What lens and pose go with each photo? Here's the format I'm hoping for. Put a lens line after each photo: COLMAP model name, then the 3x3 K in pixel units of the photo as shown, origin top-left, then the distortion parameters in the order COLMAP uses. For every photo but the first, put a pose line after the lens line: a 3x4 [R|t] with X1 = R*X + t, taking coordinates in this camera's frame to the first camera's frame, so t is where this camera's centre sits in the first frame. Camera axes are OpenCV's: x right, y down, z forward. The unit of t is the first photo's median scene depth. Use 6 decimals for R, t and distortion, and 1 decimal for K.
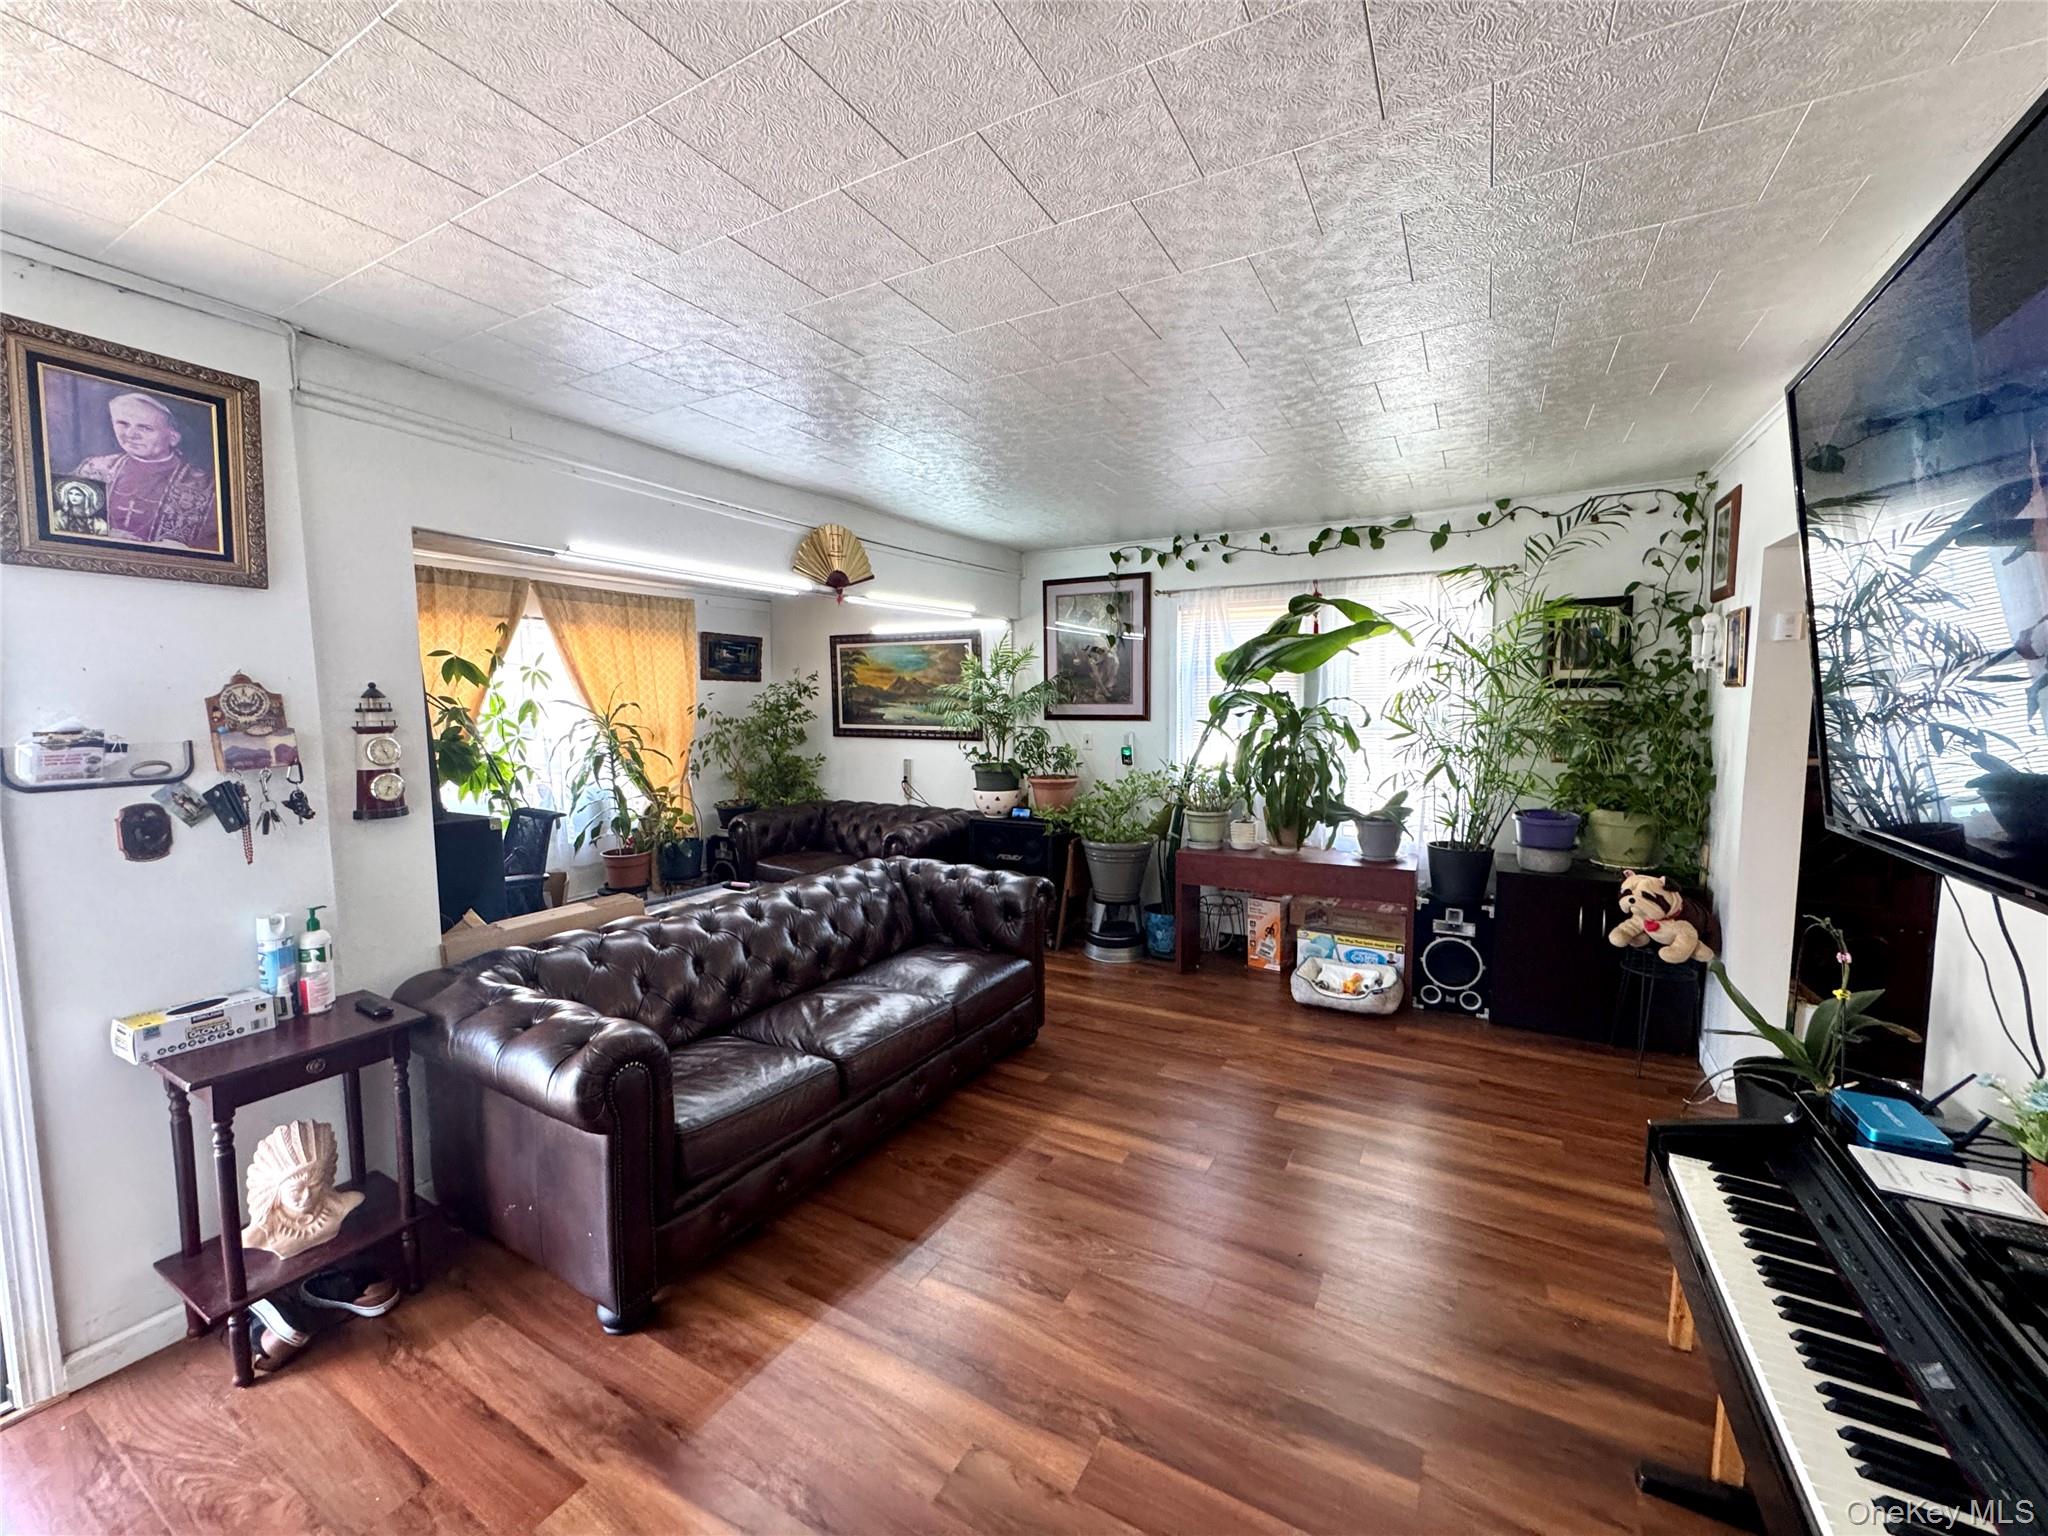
lens RADIAL K [[814.5, 0, 1023.1], [0, 814.5, 766.0], [0, 0, 1]] dist [0.000790, 0.000173]
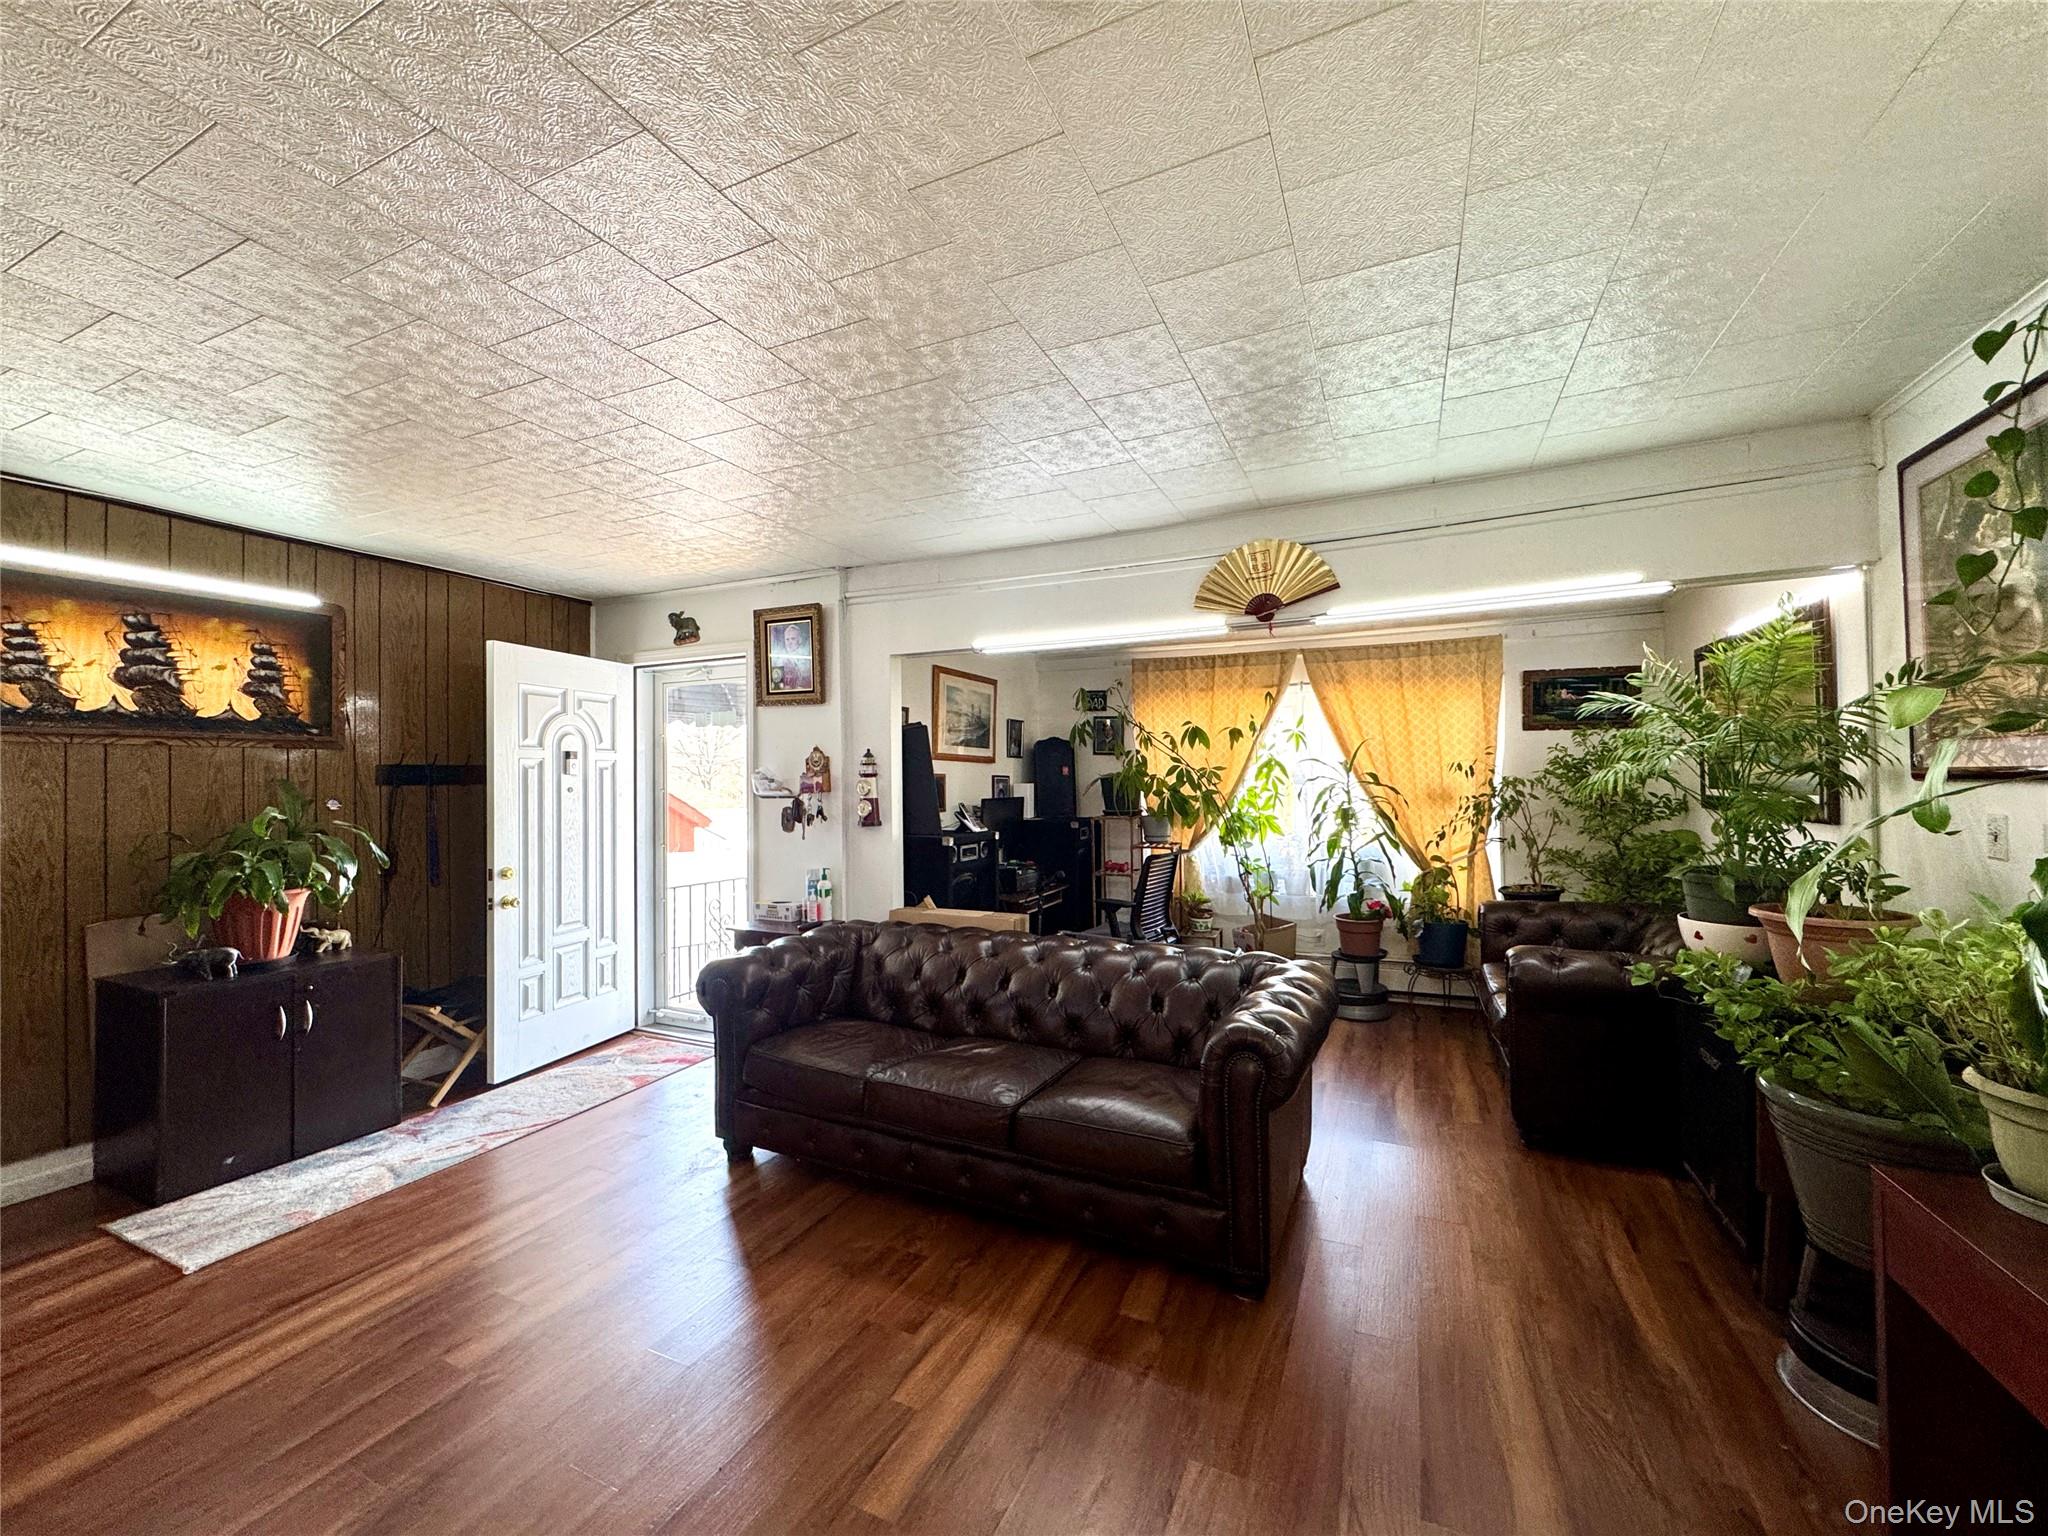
lens RADIAL K [[814.5, 0, 1020.9], [0, 814.5, 771.4], [0, 0, 1]] dist [0.000790, 0.000173]
pose [[0.073482, -0.005739, -0.997280, 0.730057], [-0.071499, 0.997380, -0.011007, -0.043195], [0.994730, 0.072114, 0.072879, 0.899378]]
